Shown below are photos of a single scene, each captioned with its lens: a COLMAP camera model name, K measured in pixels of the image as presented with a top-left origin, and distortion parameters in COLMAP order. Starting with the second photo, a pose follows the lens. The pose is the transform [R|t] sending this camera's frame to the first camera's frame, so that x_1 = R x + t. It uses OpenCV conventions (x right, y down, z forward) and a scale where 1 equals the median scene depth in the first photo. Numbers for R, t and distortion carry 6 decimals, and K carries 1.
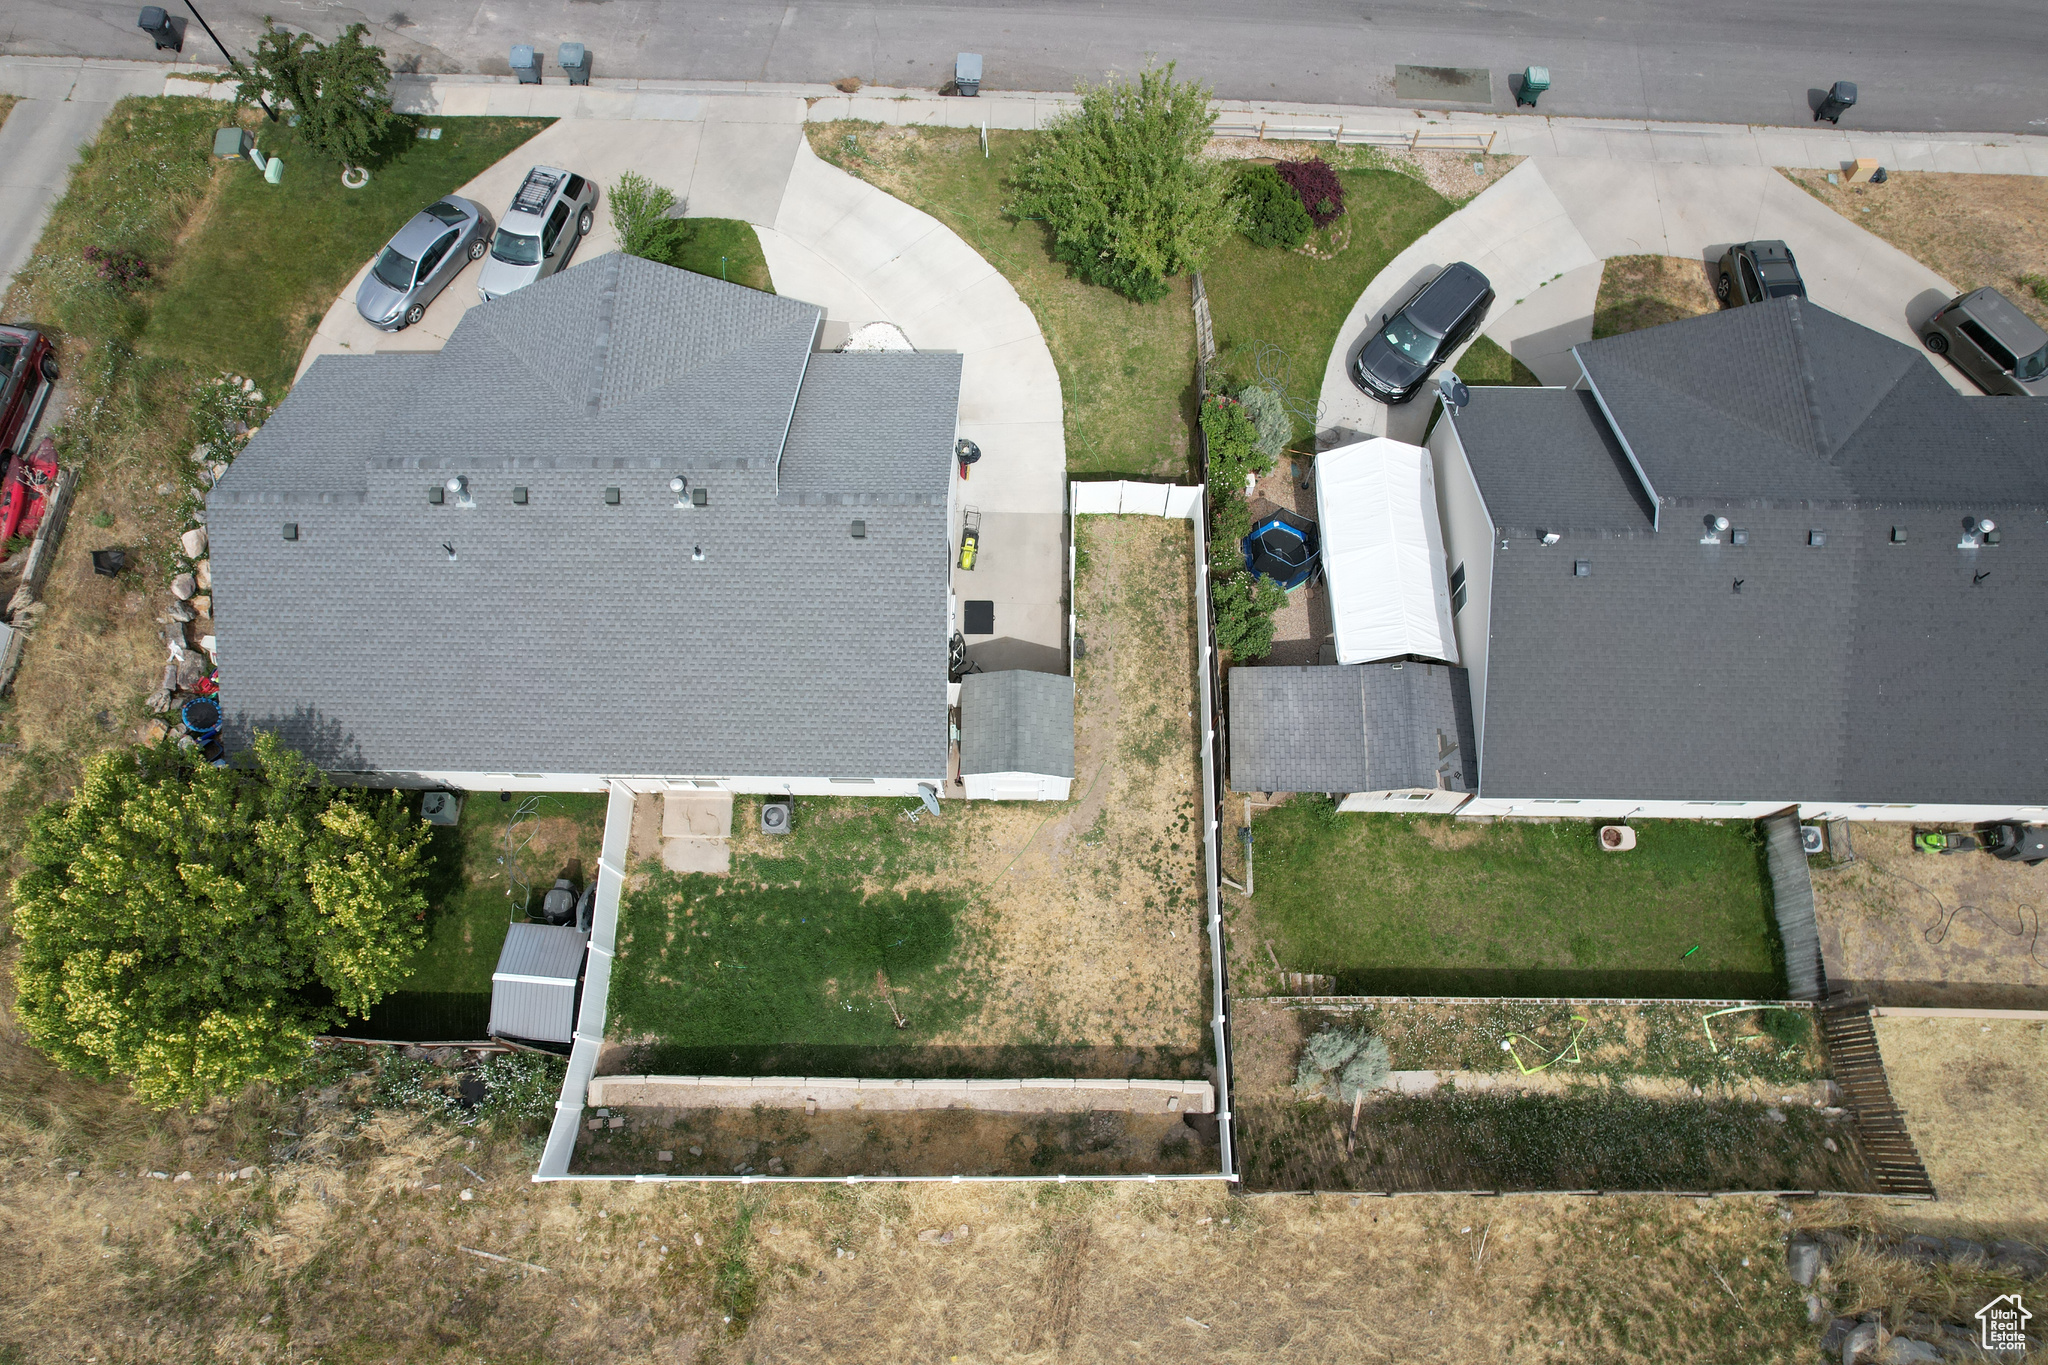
lens RADIAL K [[1307.1, 0, 1024.0], [0, 1307.1, 682.5], [0, 0, 1]] dist [-0.064483, 0.052385]
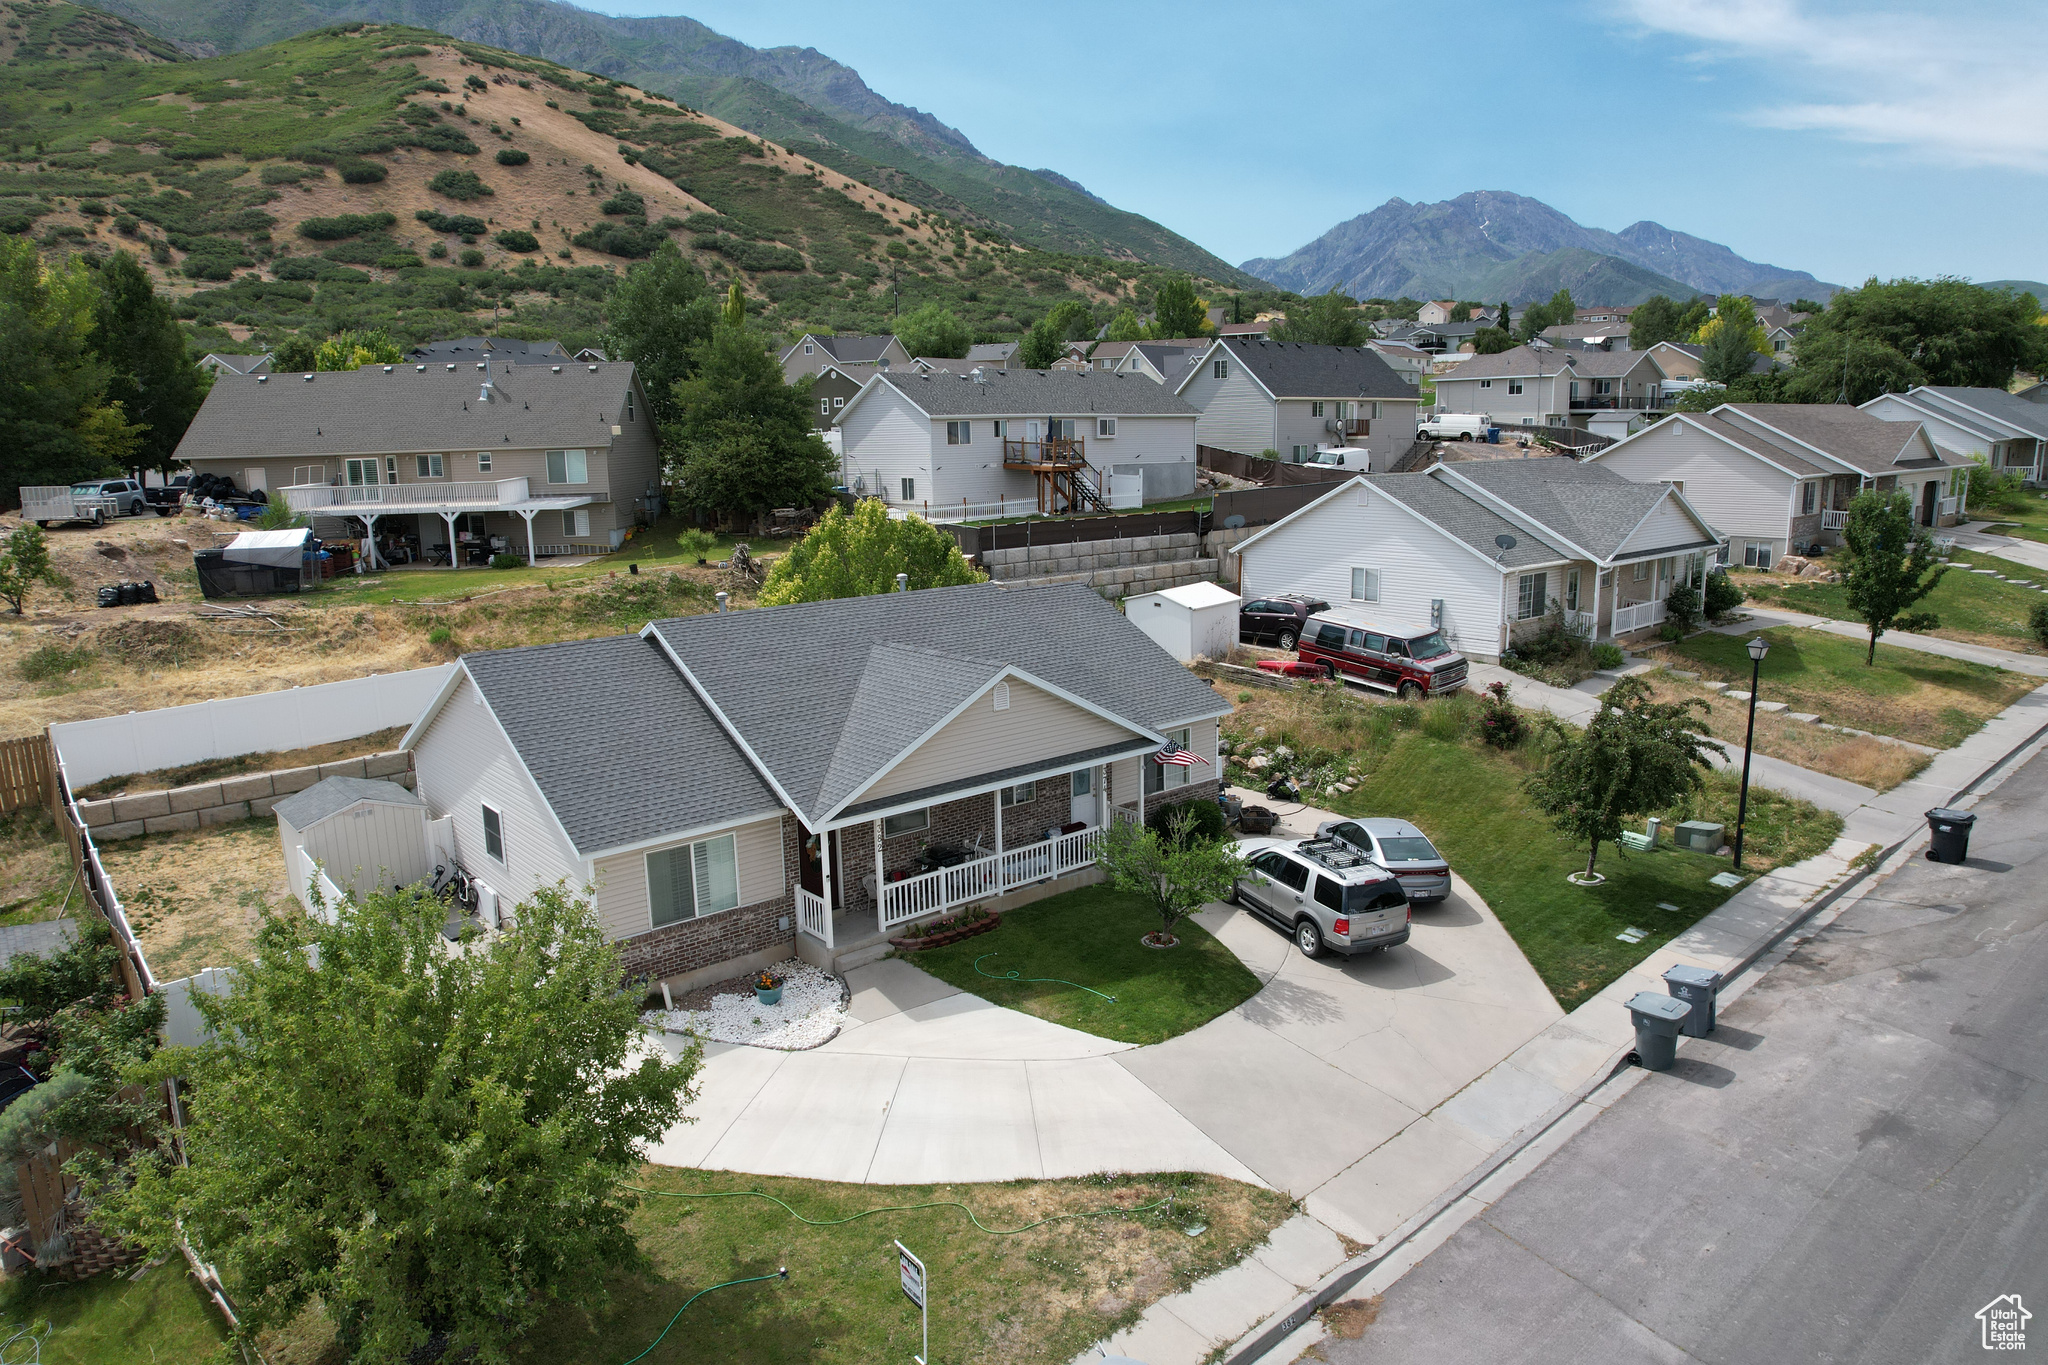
lens RADIAL K [[1307.1, 0, 1024.0], [0, 1307.1, 682.5], [0, 0, 1]] dist [-0.064483, 0.052385]
pose [[-0.751797, 0.155221, -0.640865, 0.205157], [-0.609896, 0.205757, 0.765304, -0.963528], [0.250654, 0.966214, -0.060019, 1.058300]]
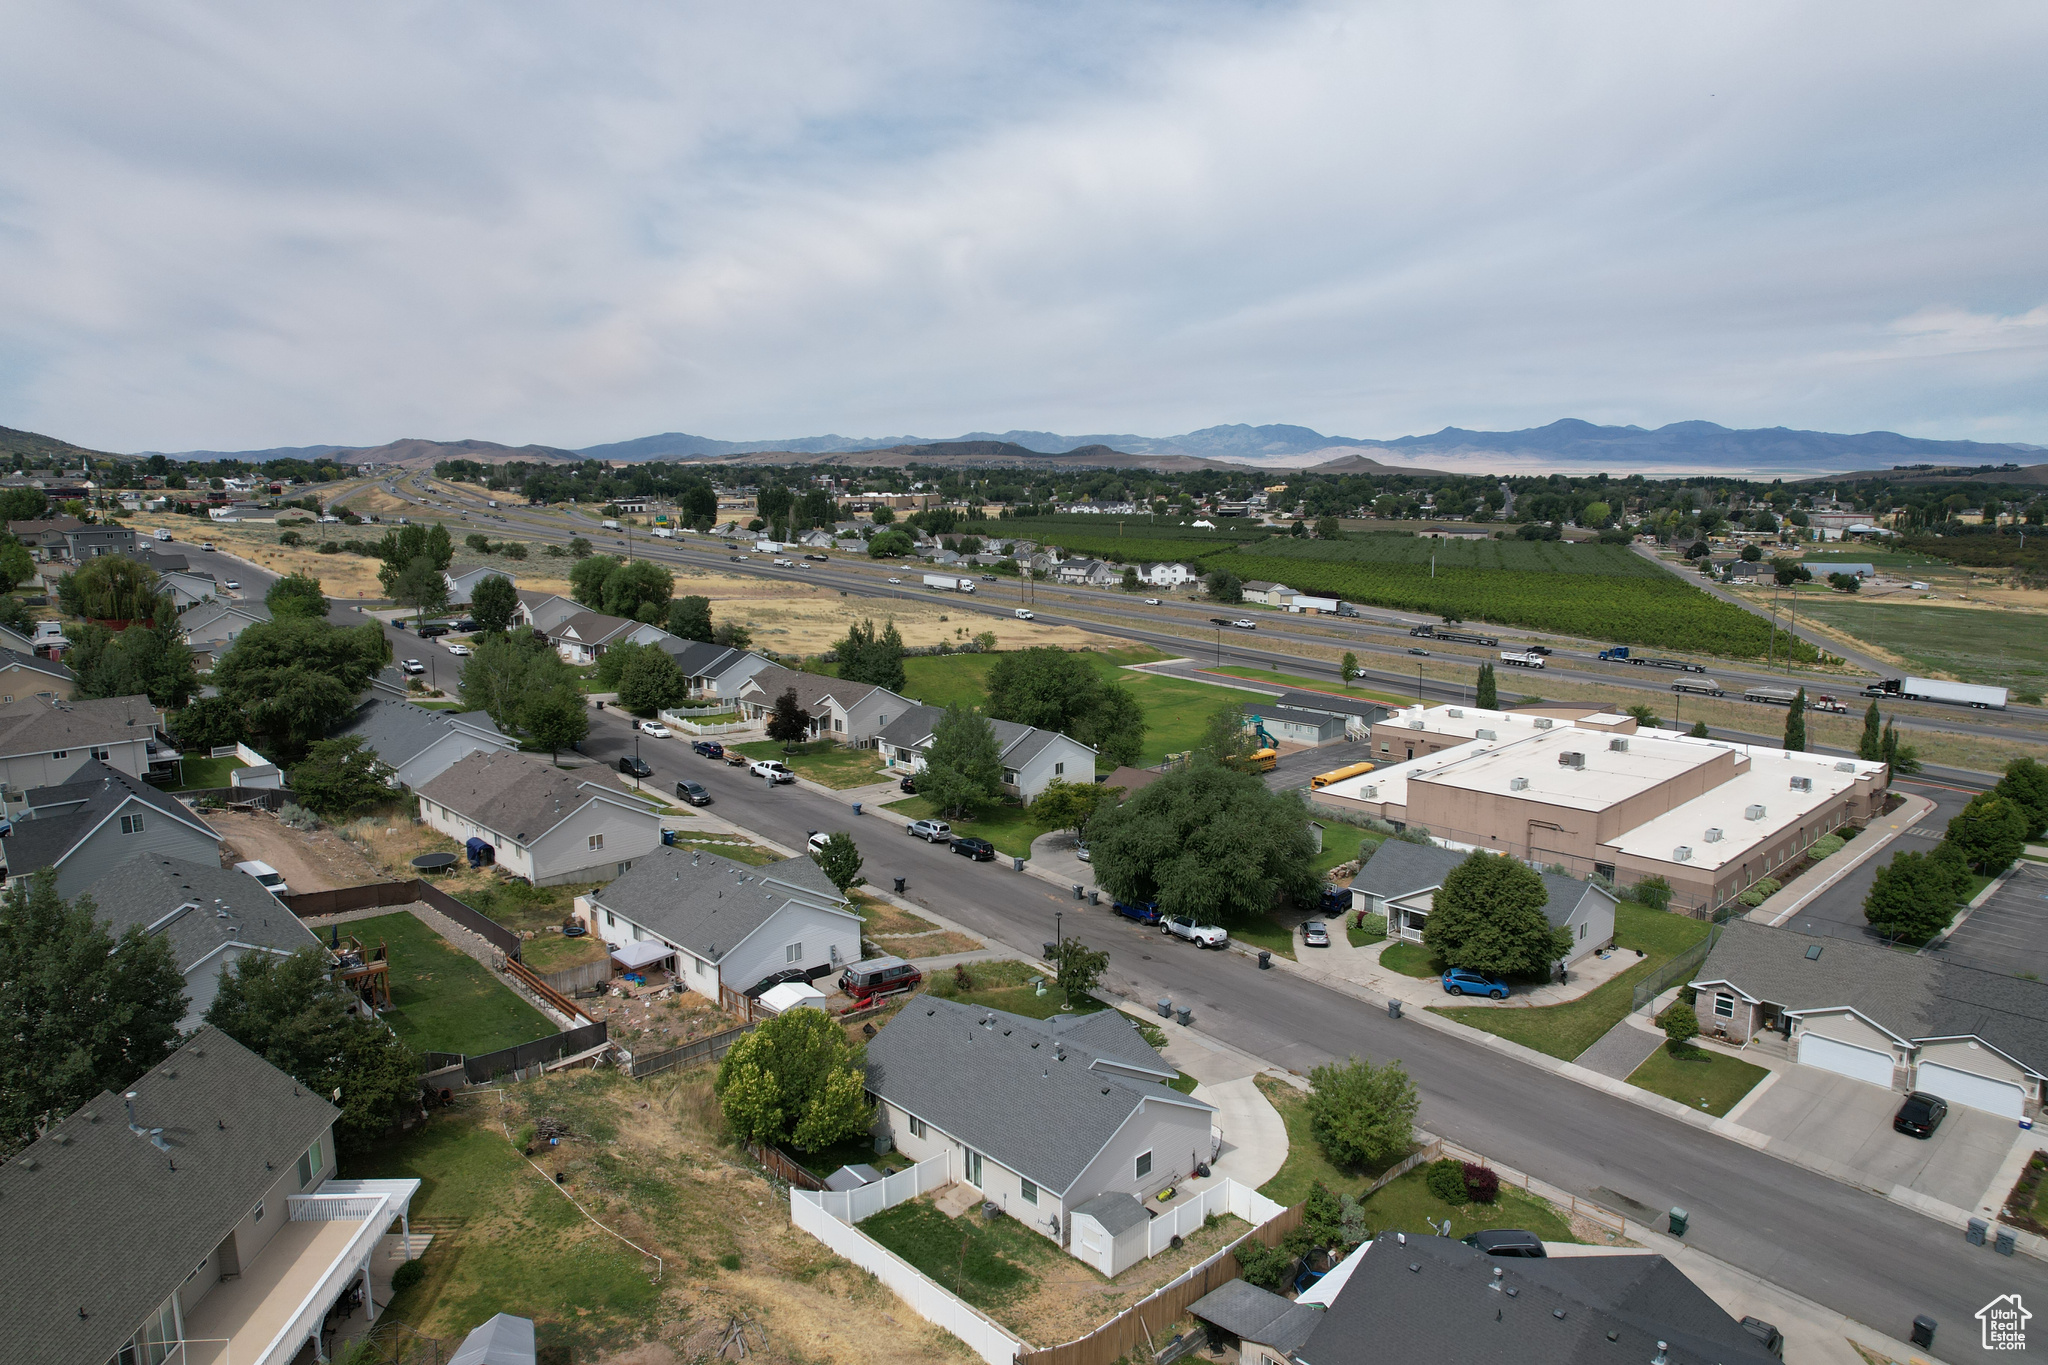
lens RADIAL K [[1306.0, 0, 1022.6], [0, 1306.0, 703.4], [0, 0, 1]] dist [-0.065043, 0.054080]
pose [[0.698252, 0.137332, -0.702555, 1.080639], [-0.675250, 0.452186, -0.582723, 0.846351], [0.237659, 0.881288, 0.408473, -0.425315]]
